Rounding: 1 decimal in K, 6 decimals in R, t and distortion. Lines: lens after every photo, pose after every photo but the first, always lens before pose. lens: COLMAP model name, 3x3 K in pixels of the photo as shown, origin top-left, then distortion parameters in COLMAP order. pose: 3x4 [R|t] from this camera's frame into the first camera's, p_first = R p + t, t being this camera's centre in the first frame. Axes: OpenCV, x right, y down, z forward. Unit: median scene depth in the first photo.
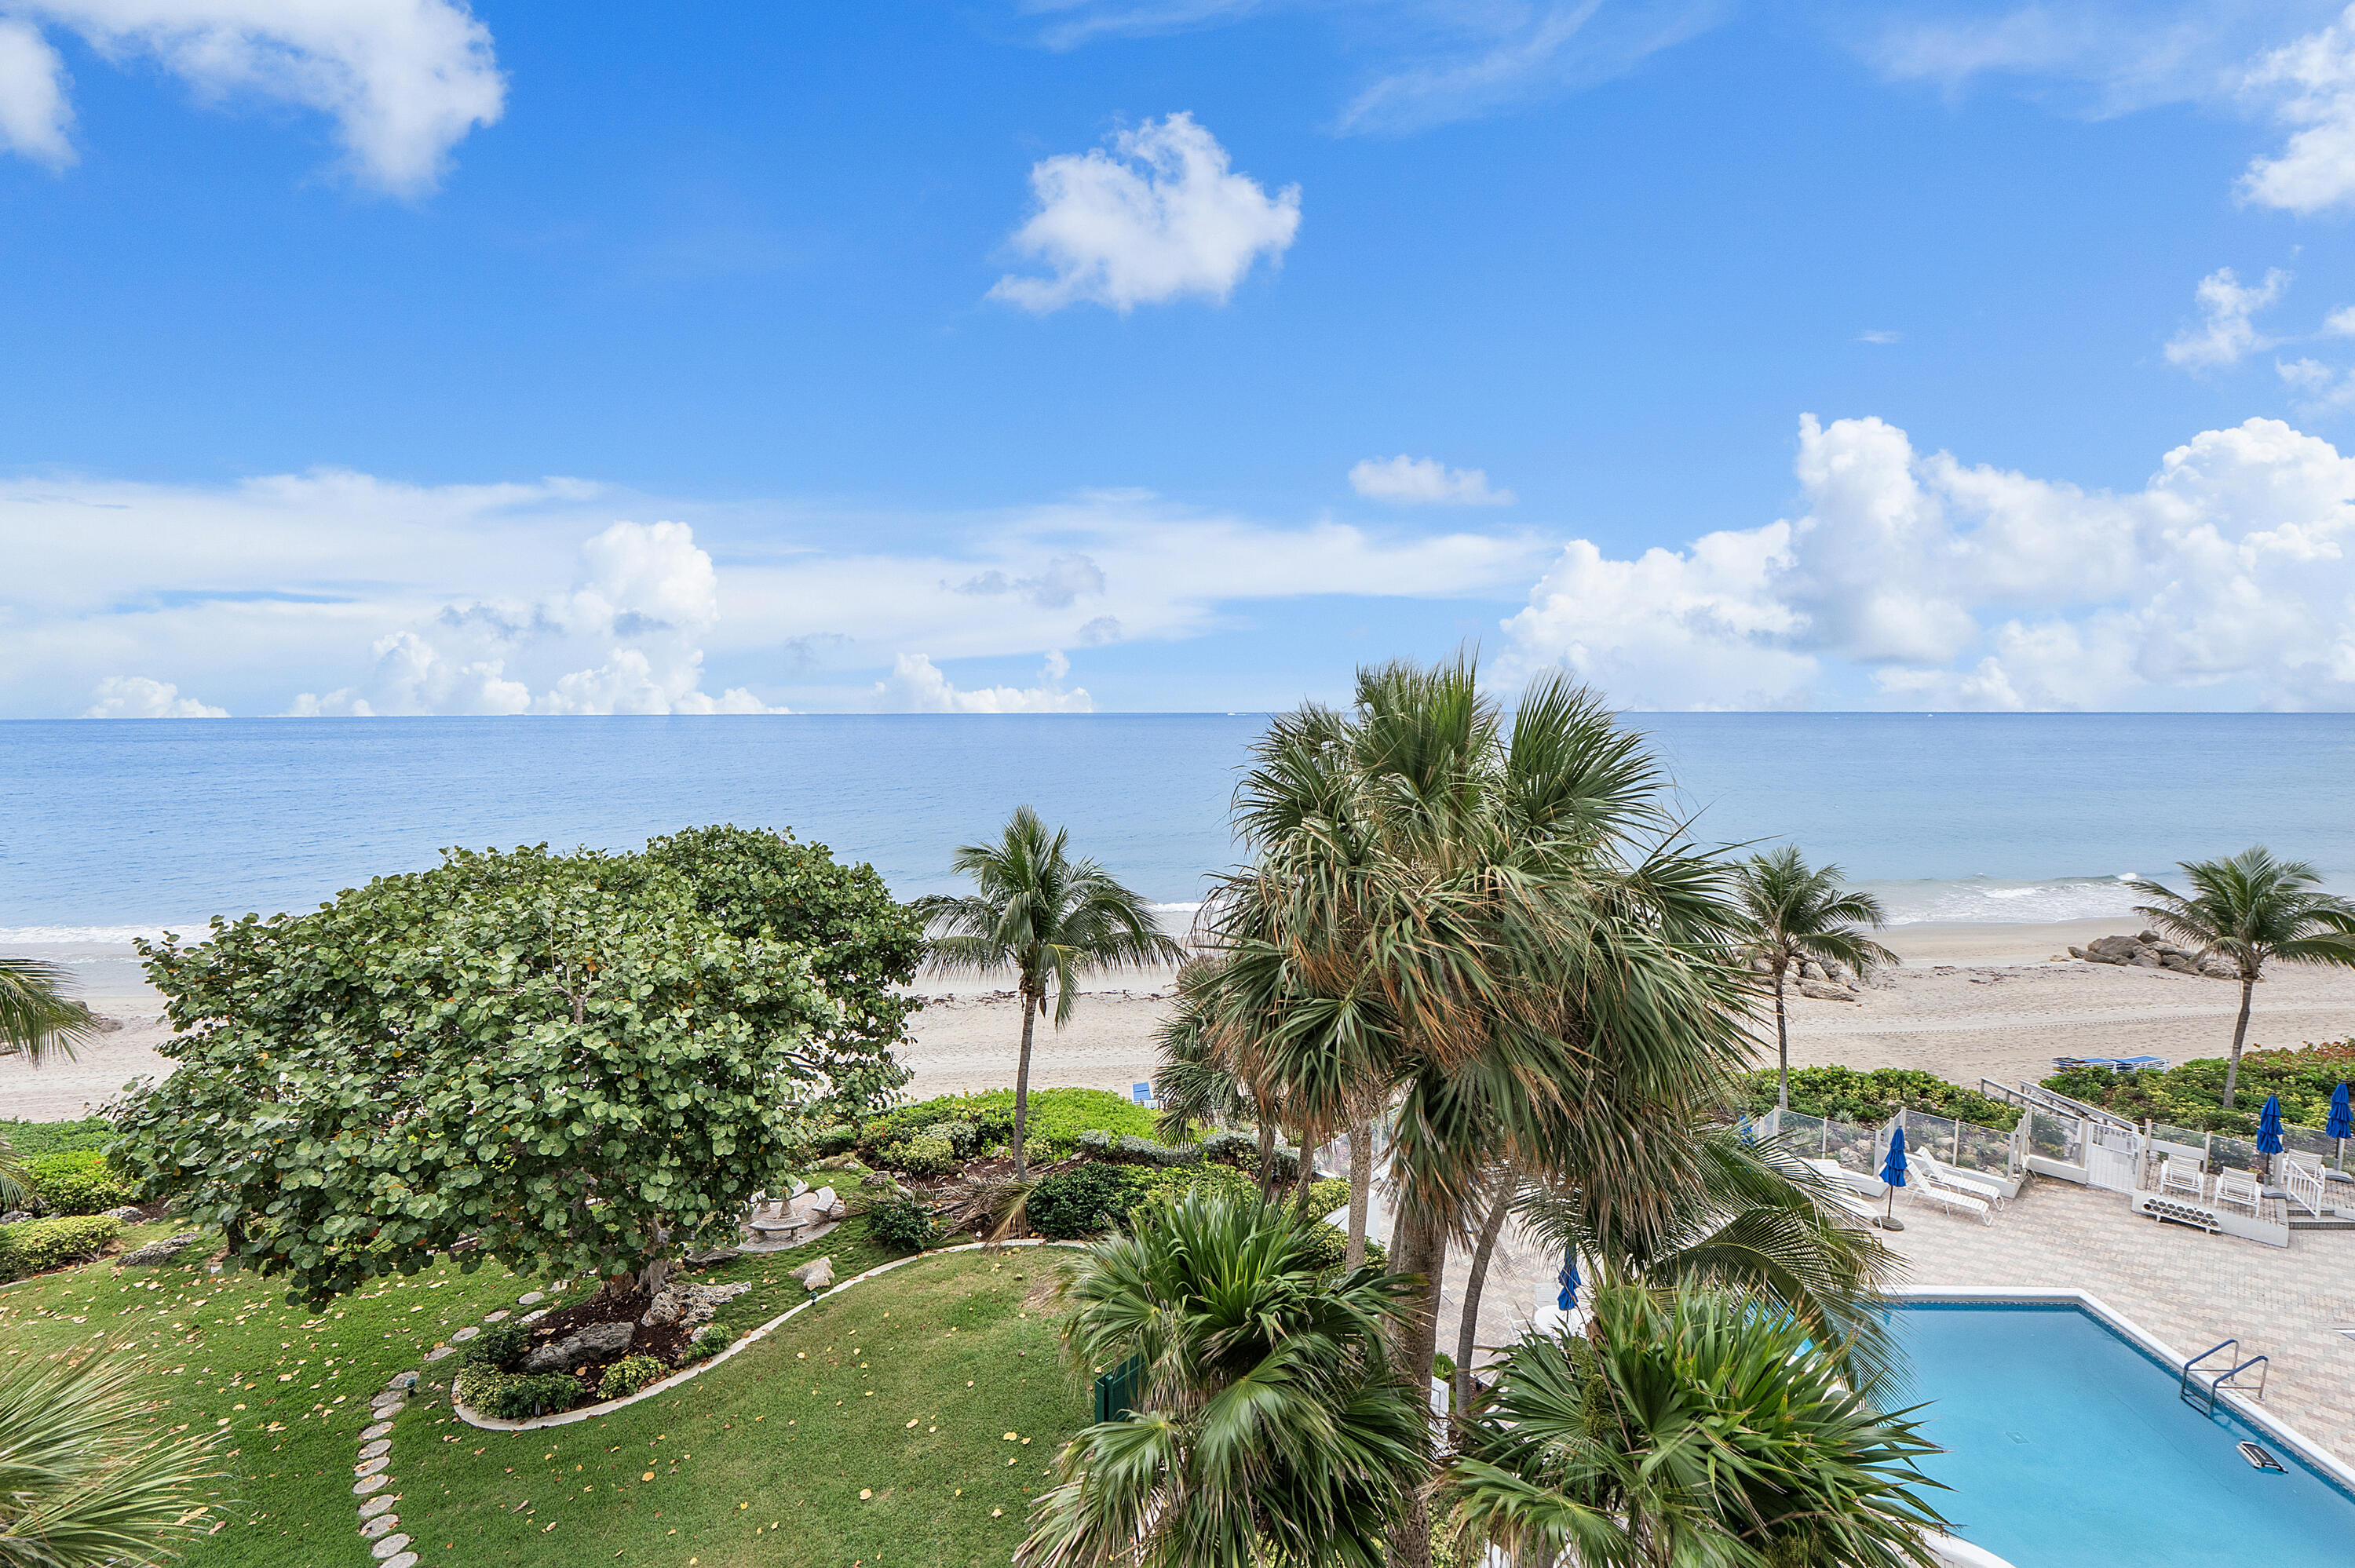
lens RADIAL K [[967.2, 0, 1136.4], [0, 967.2, 779.5], [0, 0, 1]] dist [-0.002837, -0.000530]
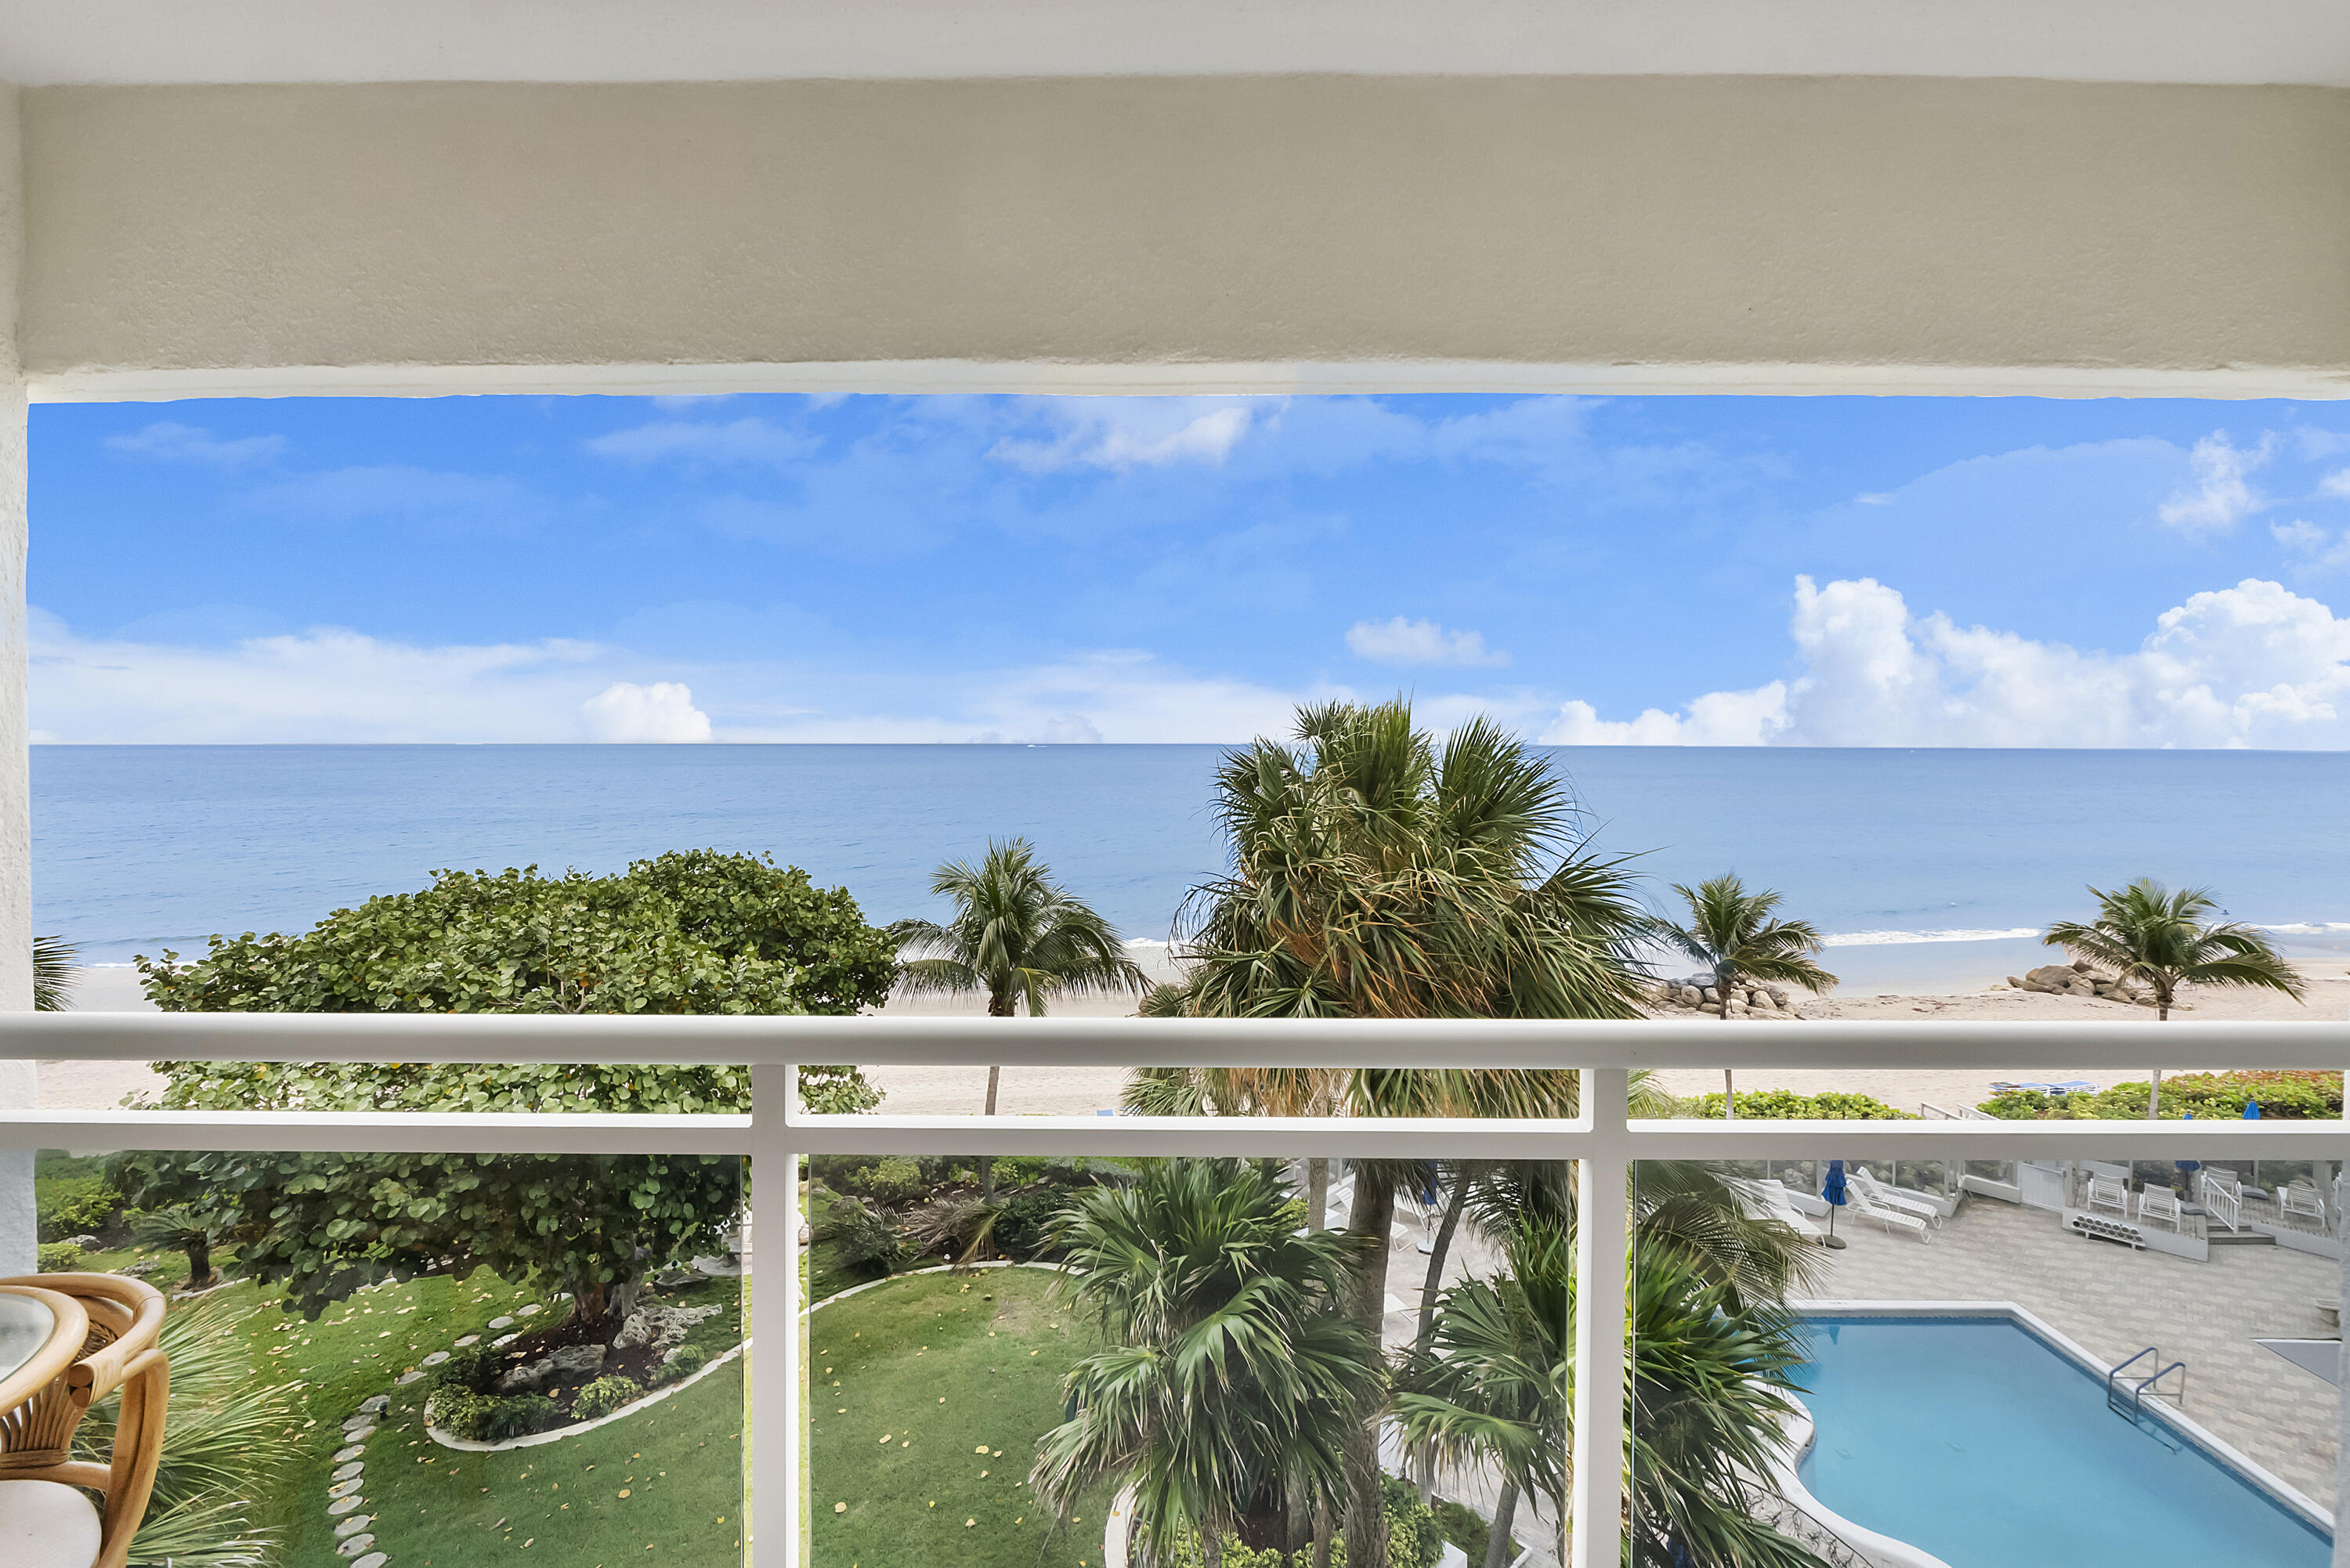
lens RADIAL K [[1029.6, 0, 1141.0], [0, 1029.6, 773.7], [0, 0, 1]] dist [-0.006149, -0.000406]
pose [[0.998688, 0.000803, 0.051200, -0.019490], [0.001575, 0.998922, -0.046399, 0.019263], [-0.051182, 0.046419, 0.997610, -0.127344]]
